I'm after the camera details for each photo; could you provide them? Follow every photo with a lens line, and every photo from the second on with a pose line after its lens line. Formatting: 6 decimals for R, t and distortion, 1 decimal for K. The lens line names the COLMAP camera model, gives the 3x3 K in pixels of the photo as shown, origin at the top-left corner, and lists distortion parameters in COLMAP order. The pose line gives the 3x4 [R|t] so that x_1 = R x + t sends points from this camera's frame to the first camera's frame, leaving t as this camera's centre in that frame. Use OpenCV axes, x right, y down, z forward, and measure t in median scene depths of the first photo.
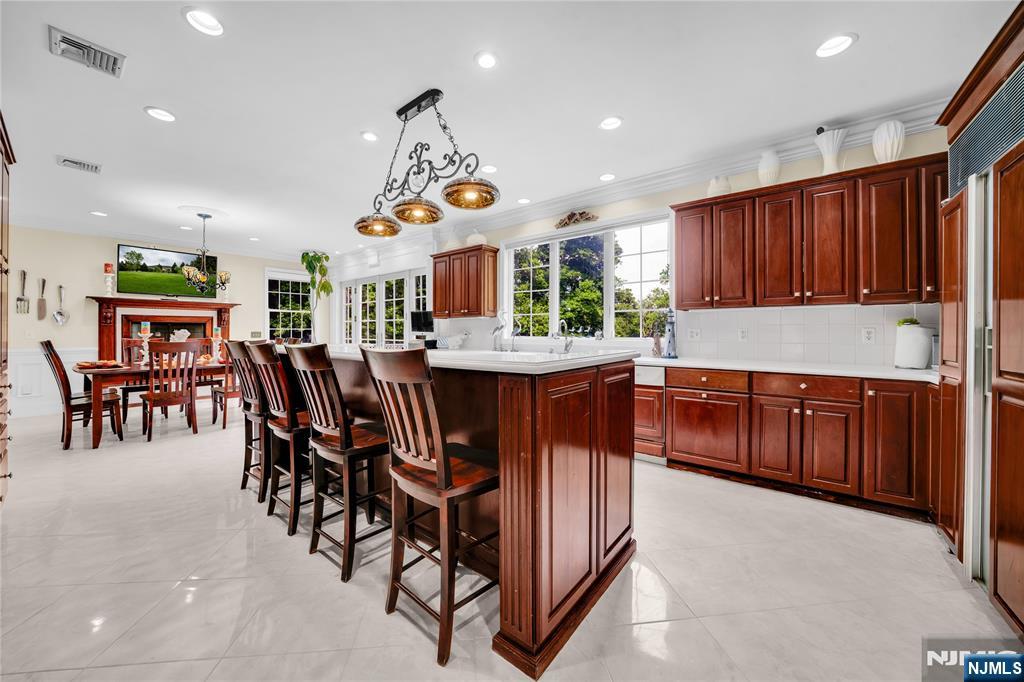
lens RADIAL K [[363.3, 0, 504.3], [0, 363.3, 337.5], [0, 0, 1]] dist [-0.000825, -0.000098]
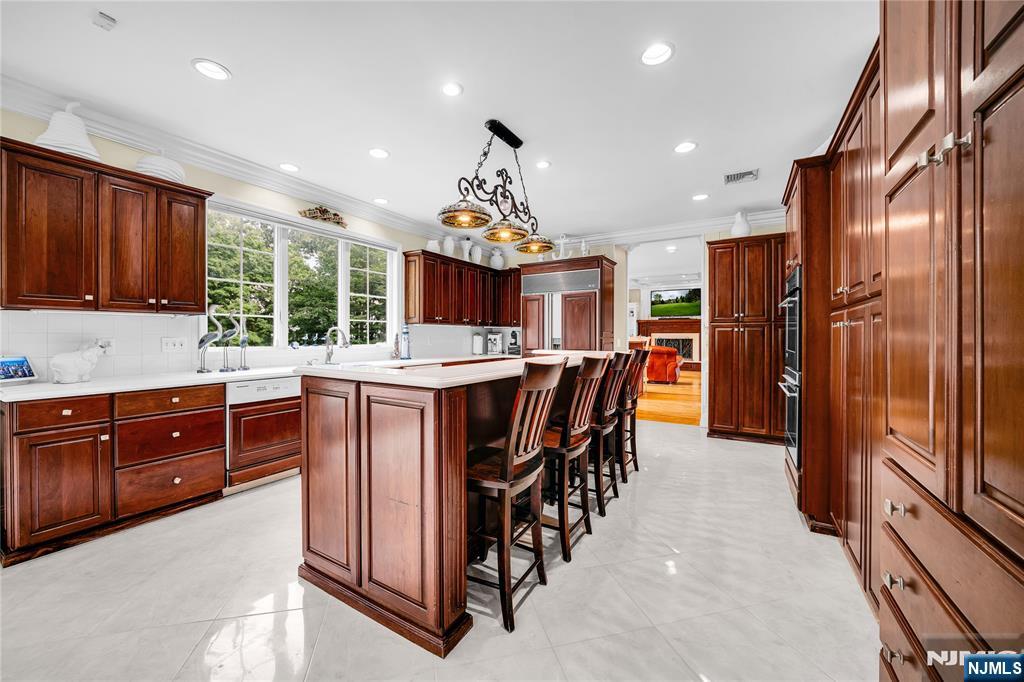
lens RADIAL K [[363.3, 0, 512.9], [0, 363.3, 339.5], [0, 0, 1]] dist [-0.000825, -0.000098]
pose [[-0.111743, -0.004502, 0.993727, -1.279485], [0.008574, 0.999948, 0.005494, -0.030793], [-0.993700, 0.009135, -0.111699, 1.065438]]
